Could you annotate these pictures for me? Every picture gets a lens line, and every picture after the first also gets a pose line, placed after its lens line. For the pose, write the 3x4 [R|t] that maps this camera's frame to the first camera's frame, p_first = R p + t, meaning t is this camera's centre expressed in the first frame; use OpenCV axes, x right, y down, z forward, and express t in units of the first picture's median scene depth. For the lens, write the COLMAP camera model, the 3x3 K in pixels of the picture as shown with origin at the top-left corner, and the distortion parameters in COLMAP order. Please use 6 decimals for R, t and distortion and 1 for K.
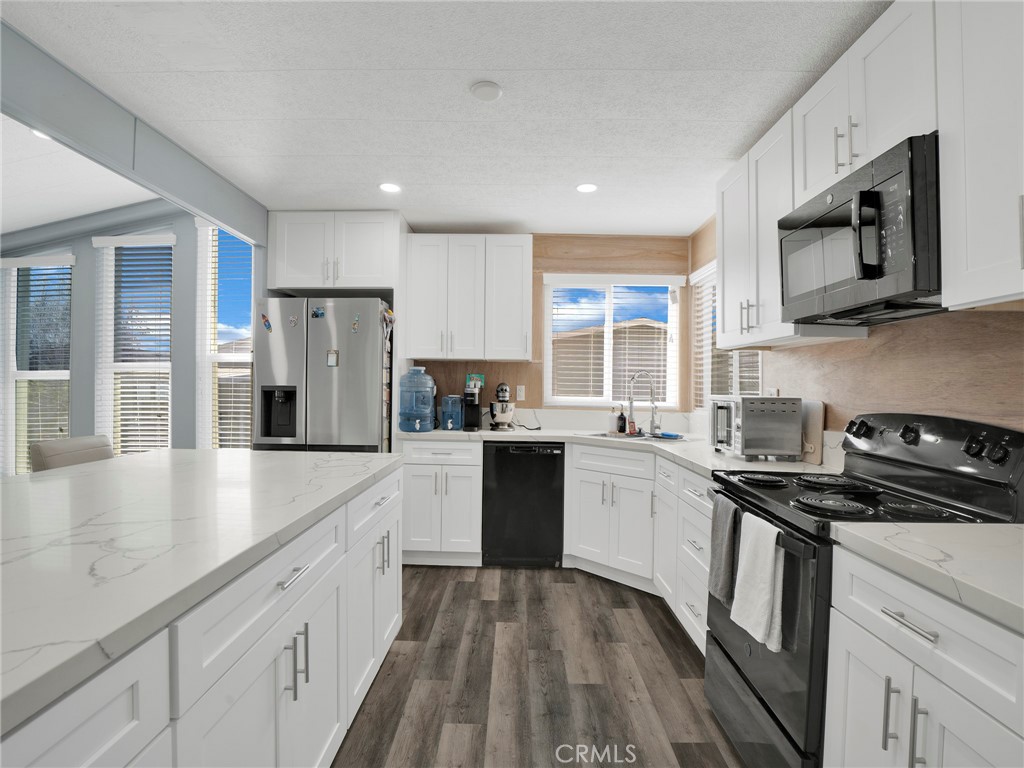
lens RADIAL K [[520.3, 0, 498.5], [0, 520.3, 394.1], [0, 0, 1]] dist [-0.000443, -0.000050]
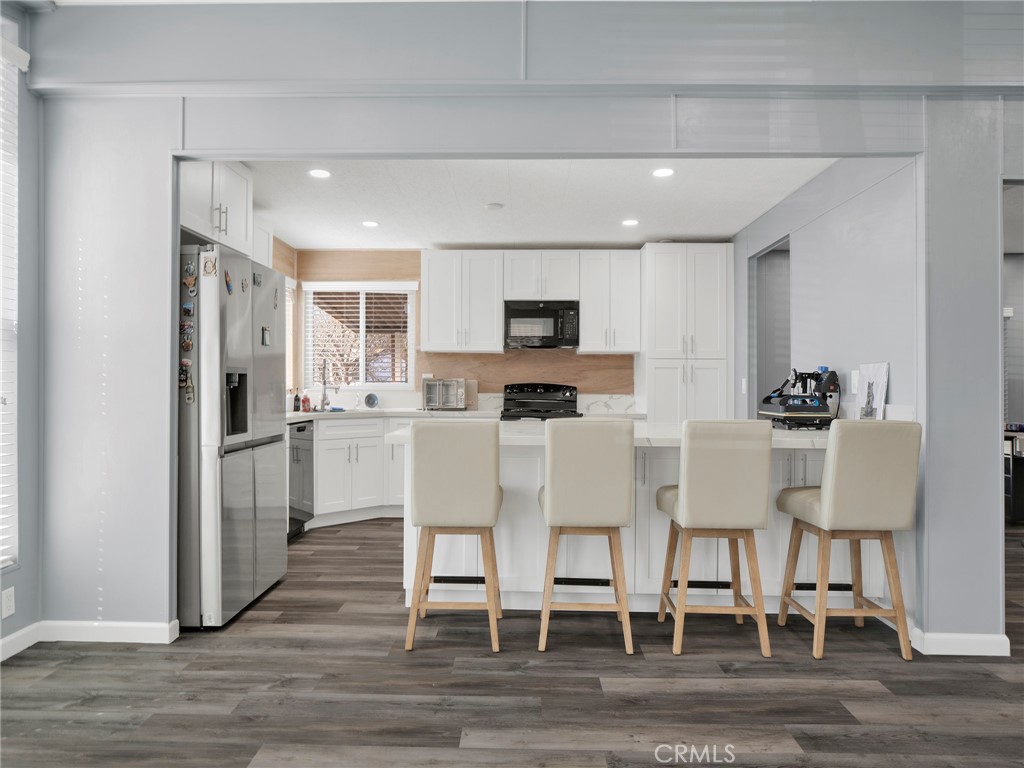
lens RADIAL K [[610.2, 0, 512.0], [0, 610.2, 384.0], [0, 0, 1]] dist [-0.031673, 0.012943]
pose [[-0.013060, -0.008971, 0.999874, -1.329428], [0.010987, 0.999898, 0.009114, 0.005460], [-0.999854, 0.011105, -0.012960, 0.614911]]
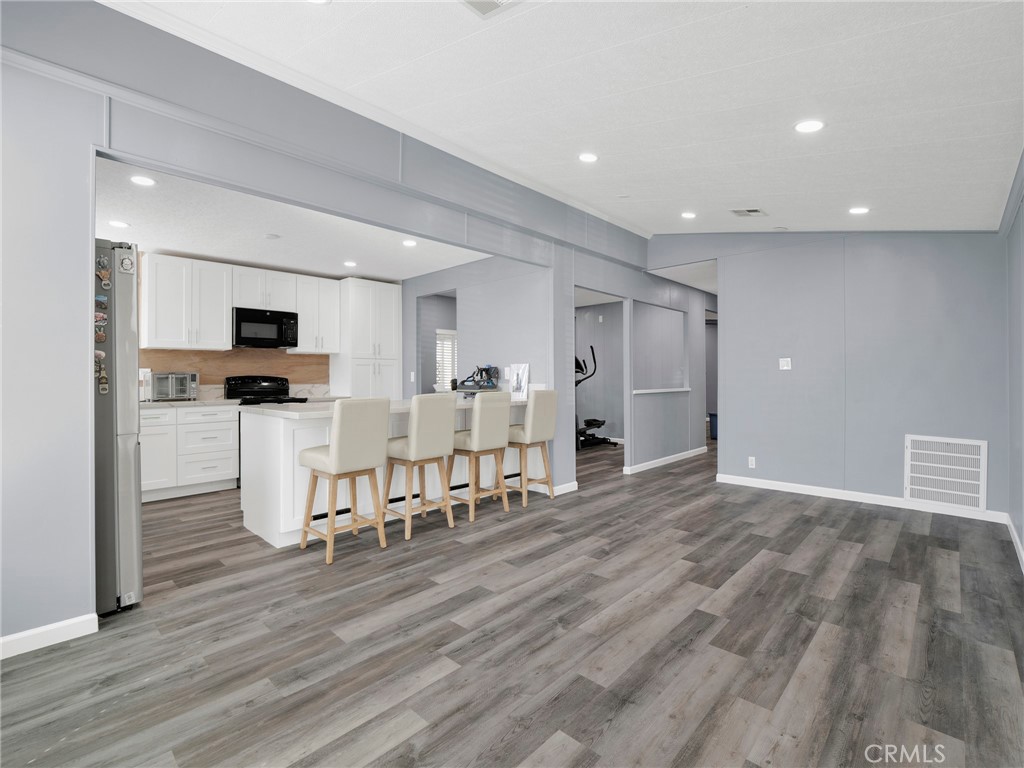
lens RADIAL K [[459.6, 0, 509.4], [0, 459.6, 378.7], [0, 0, 1]] dist [-0.018211, 0.000053]
pose [[-0.740376, -0.006086, 0.672165, -1.342092], [0.010325, 0.999738, 0.020424, 0.006165], [-0.672113, 0.022062, -0.740120, 1.115636]]
